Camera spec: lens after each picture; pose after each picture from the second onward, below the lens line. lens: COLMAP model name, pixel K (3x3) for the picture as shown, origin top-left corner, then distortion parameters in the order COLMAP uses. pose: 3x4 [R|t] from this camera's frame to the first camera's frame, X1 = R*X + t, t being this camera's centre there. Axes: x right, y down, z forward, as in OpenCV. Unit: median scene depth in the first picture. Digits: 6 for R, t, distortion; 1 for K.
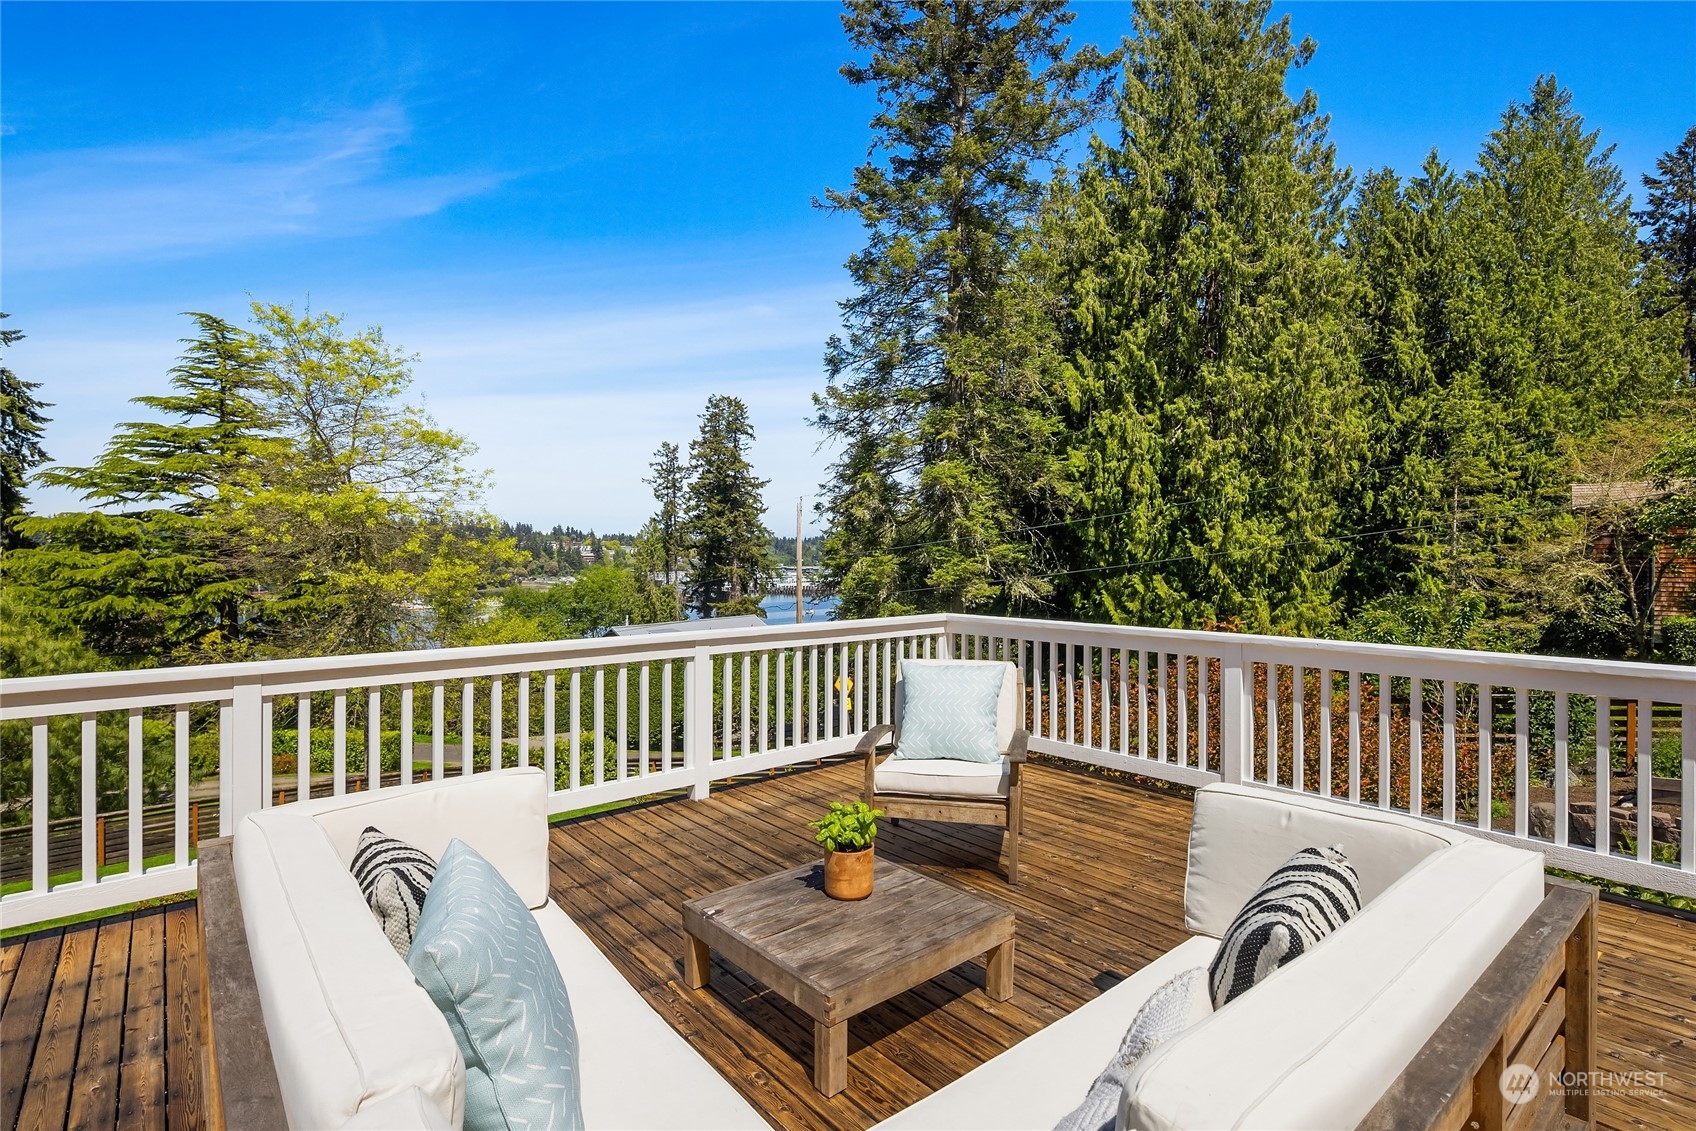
lens RADIAL K [[824.9, 0, 860.9], [0, 824.9, 549.8], [0, 0, 1]] dist [0.008112, -0.004635]
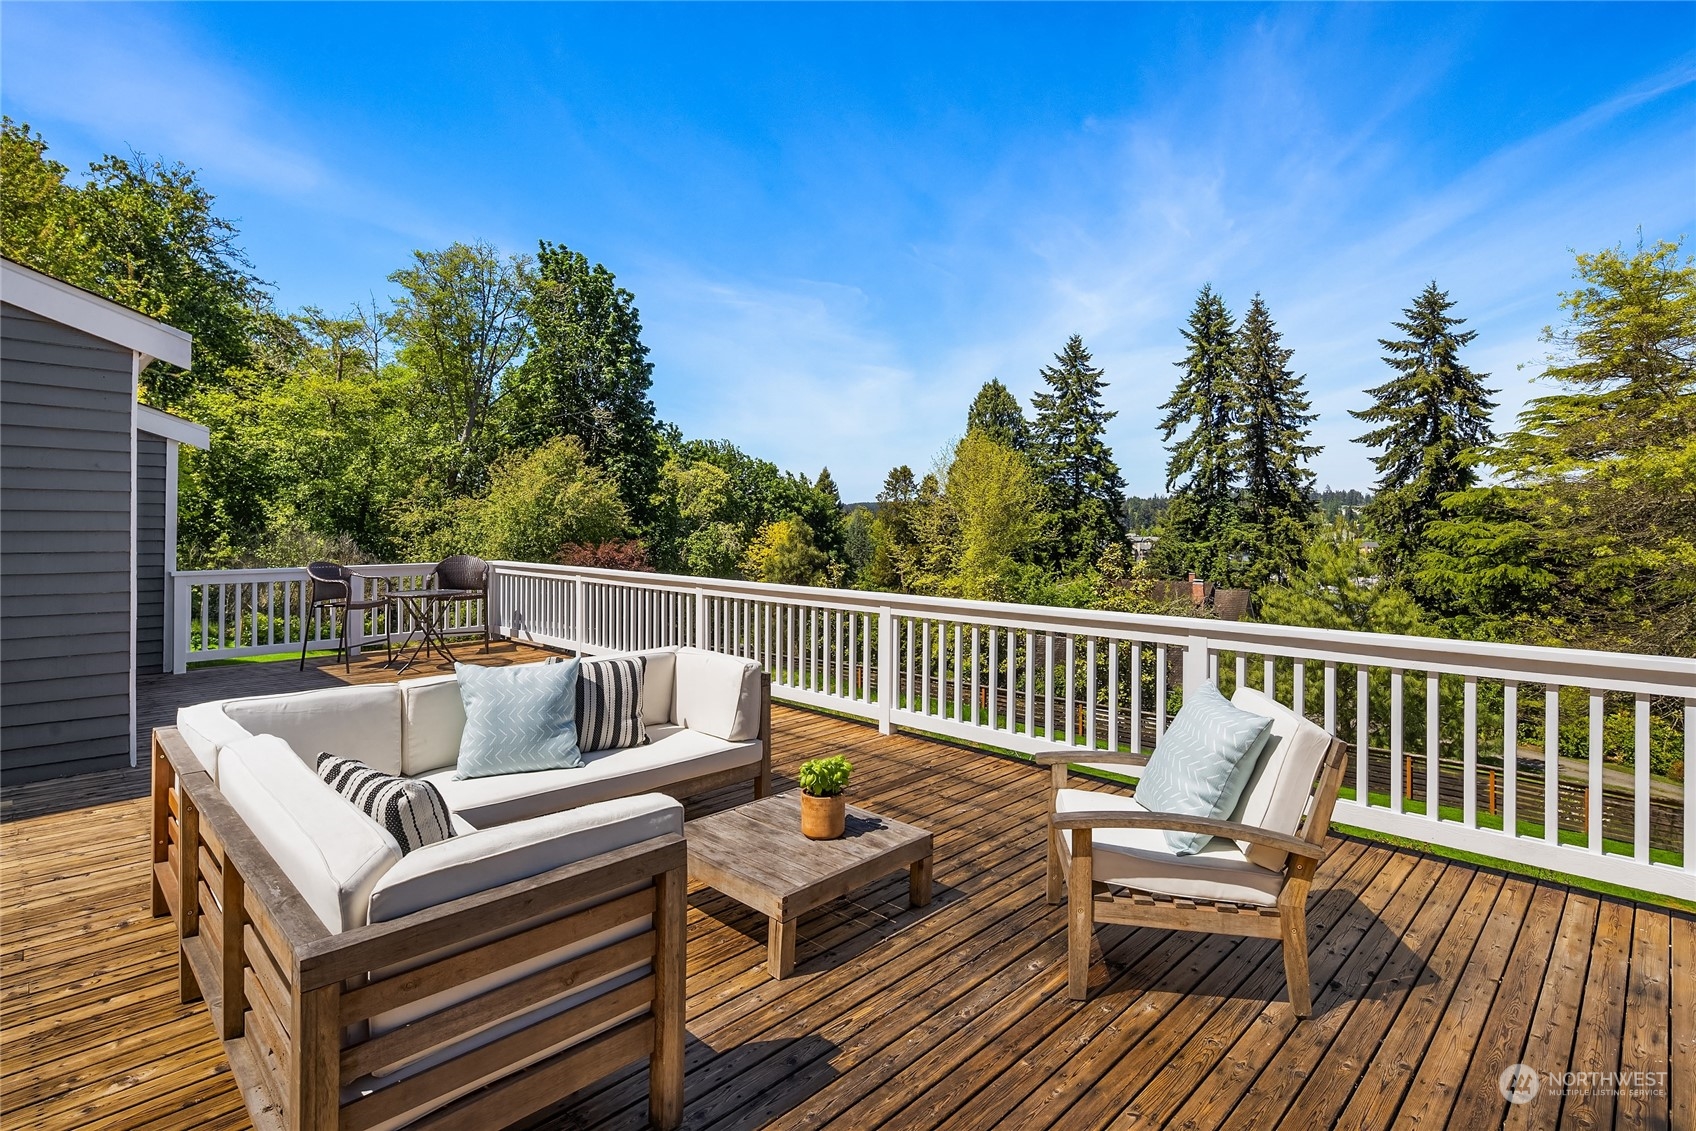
lens RADIAL K [[824.9, 0, 852.9], [0, 824.9, 518.9], [0, 0, 1]] dist [0.008112, -0.004635]
pose [[0.089228, -0.004484, -0.996001, 0.077645], [0.001805, 0.999989, -0.004340, -0.000581], [0.996010, -0.001410, 0.089235, 0.065791]]
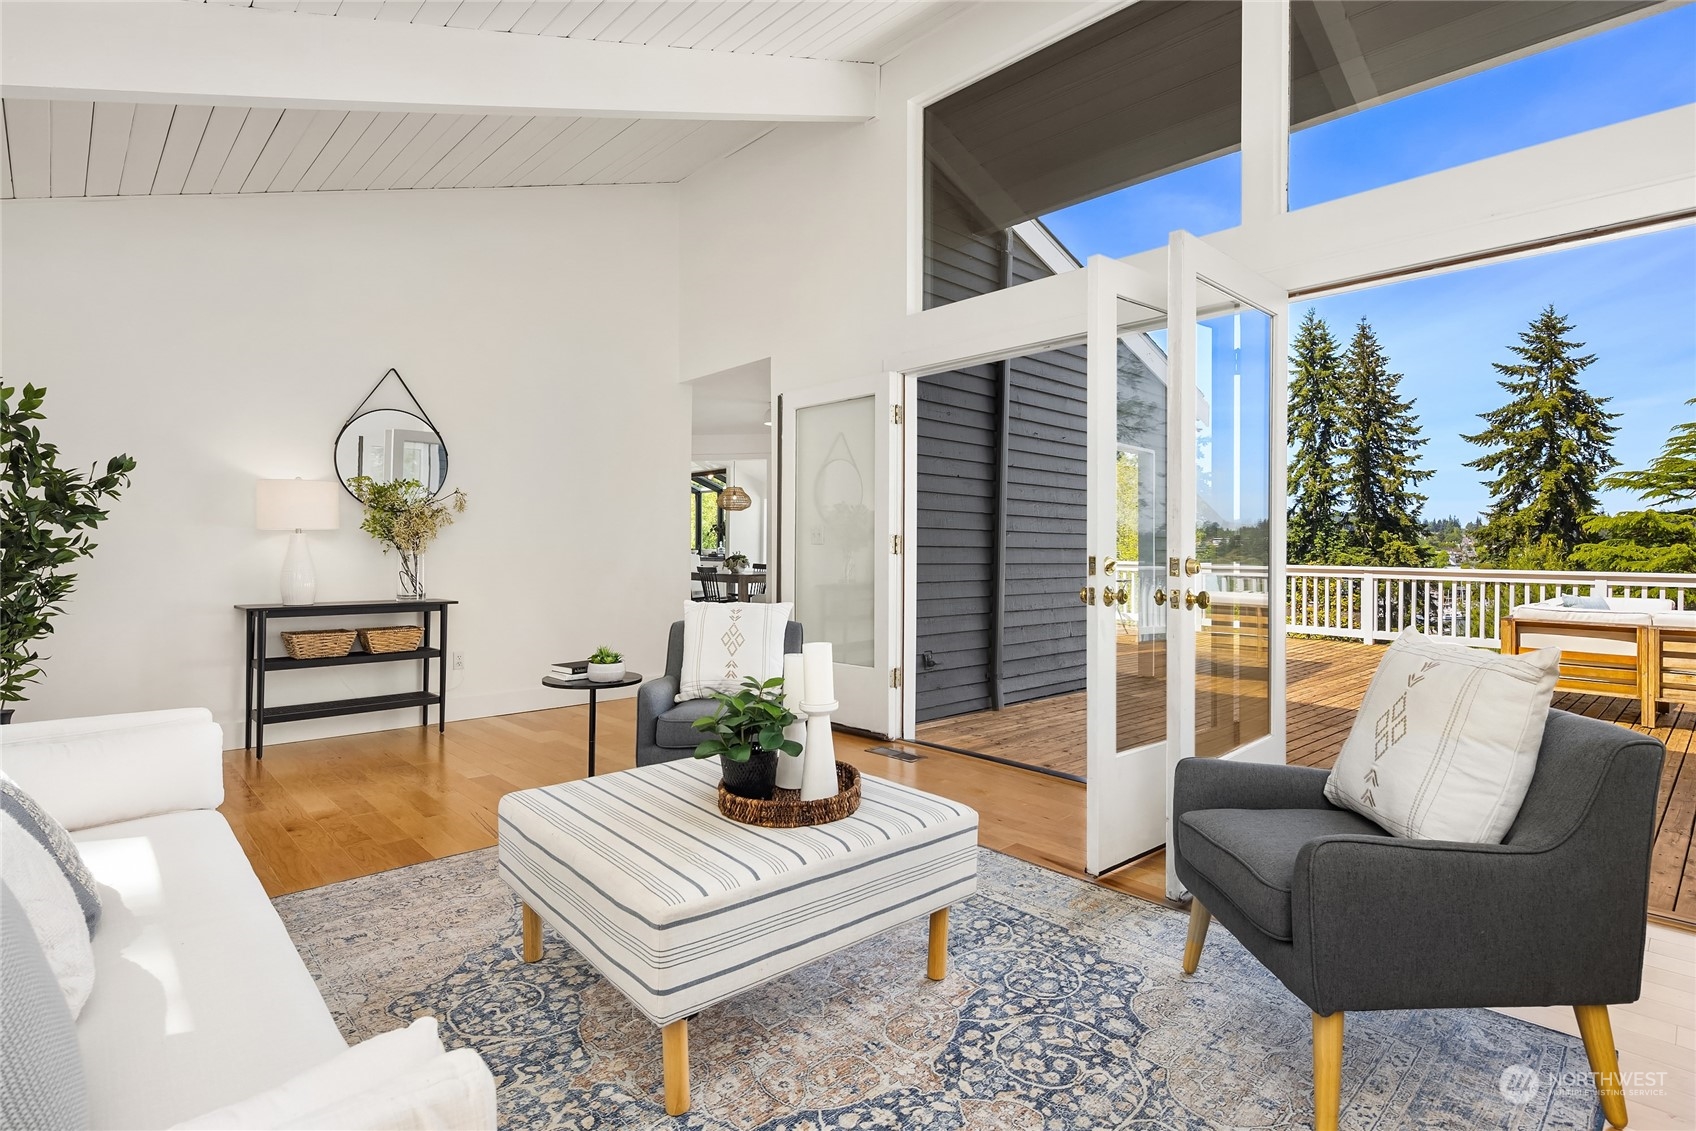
lens RADIAL K [[824.9, 0, 853.0], [0, 824.9, 551.2], [0, 0, 1]] dist [0.008112, -0.004635]
pose [[0.041904, 0.006488, -0.999101, 0.143499], [-0.002639, 0.999976, 0.006383, 0.005217], [0.999118, 0.002369, 0.041920, -0.117698]]
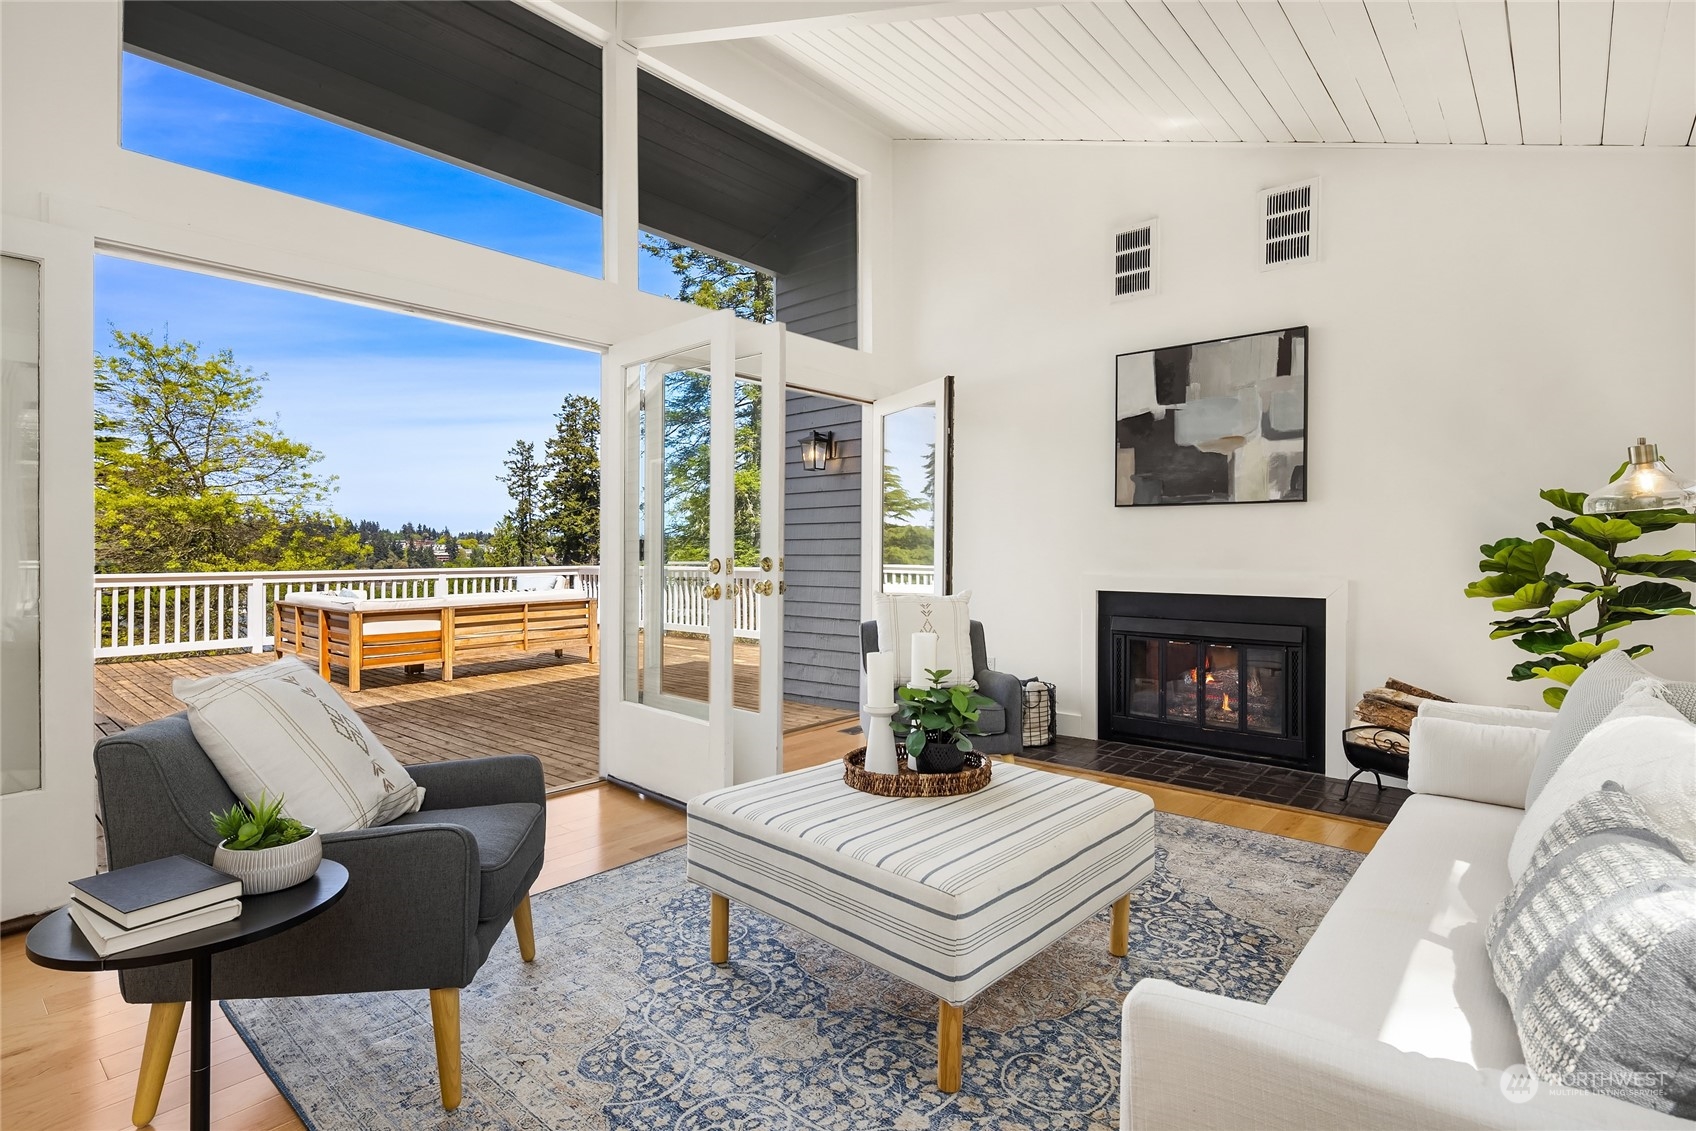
lens RADIAL K [[824.9, 0, 847.5], [0, 824.9, 544.2], [0, 0, 1]] dist [0.008112, -0.004635]
pose [[0.990669, -0.002259, 0.136275, 0.076093], [0.002892, 0.999986, -0.004450, 0.004911], [-0.136263, 0.004803, 0.990661, -0.178985]]
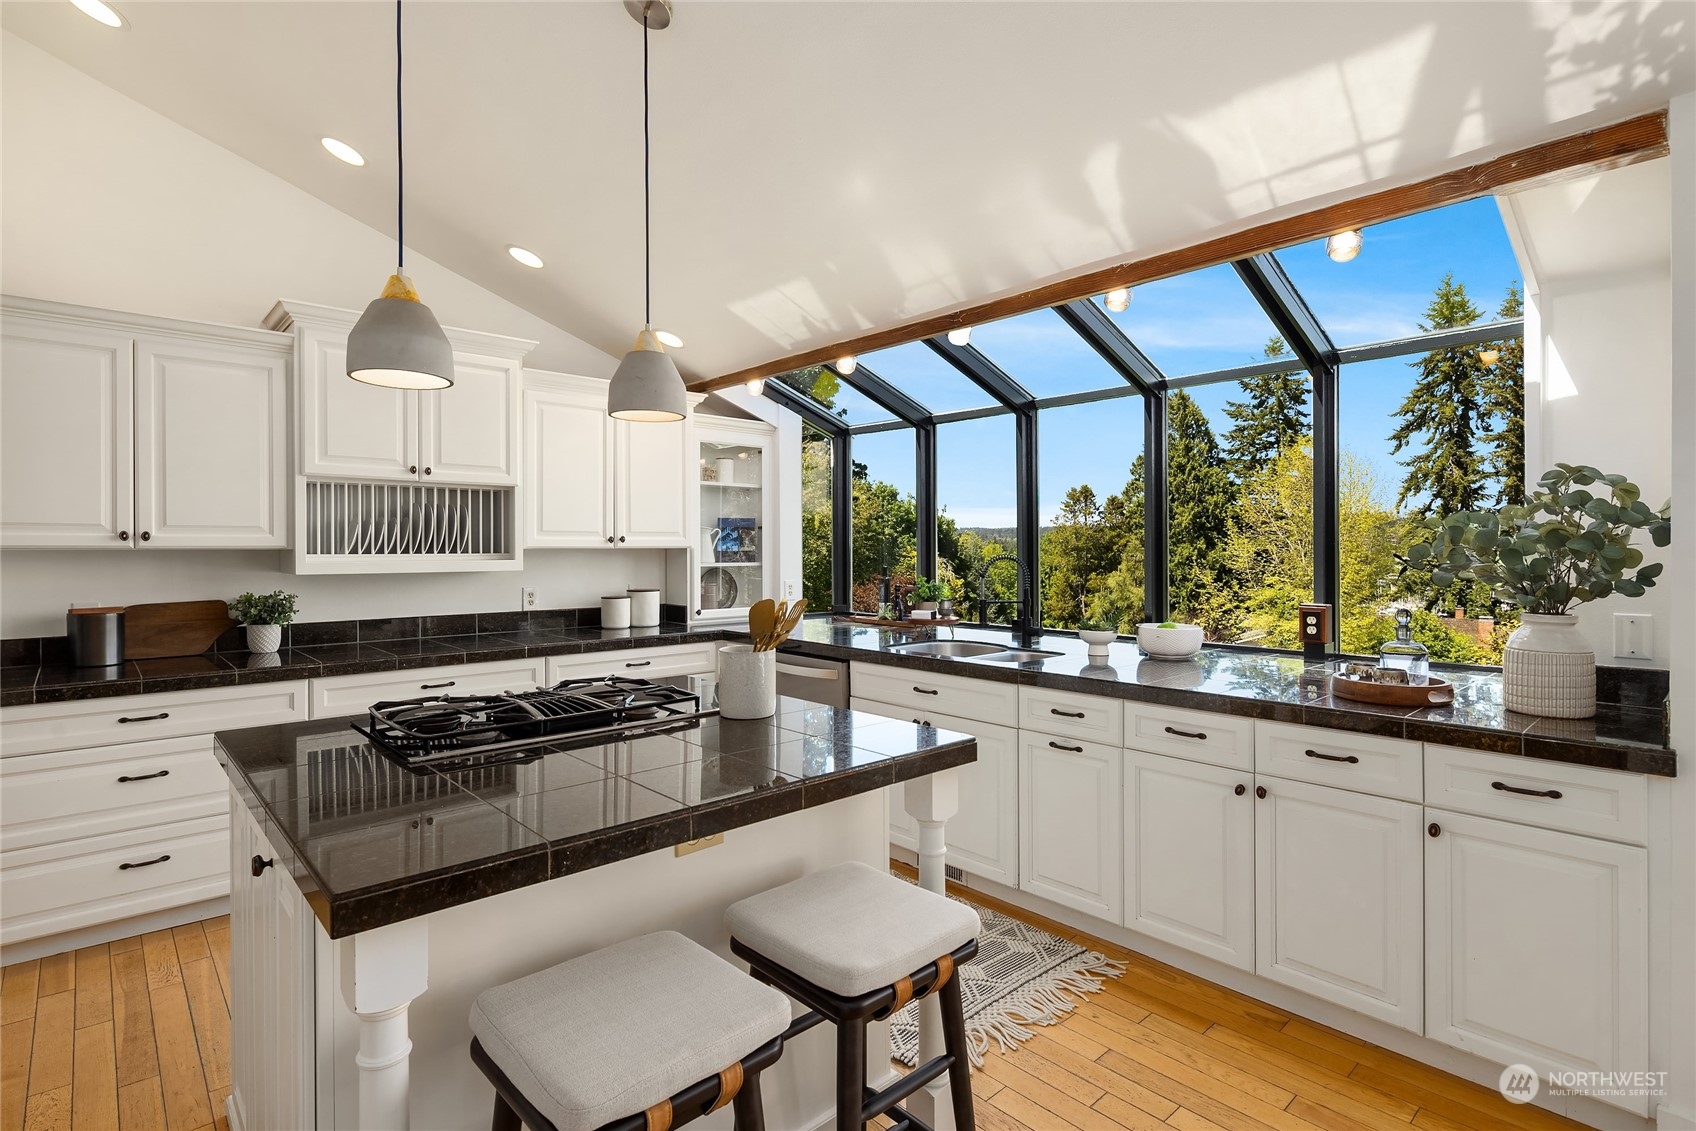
lens RADIAL K [[824.9, 0, 853.7], [0, 824.9, 546.3], [0, 0, 1]] dist [0.008112, -0.004635]
pose [[0.016186, -0.002034, -0.999867, -0.141362], [0.001912, 0.999996, -0.002003, -0.001345], [0.999867, -0.001879, 0.016190, -0.194331]]
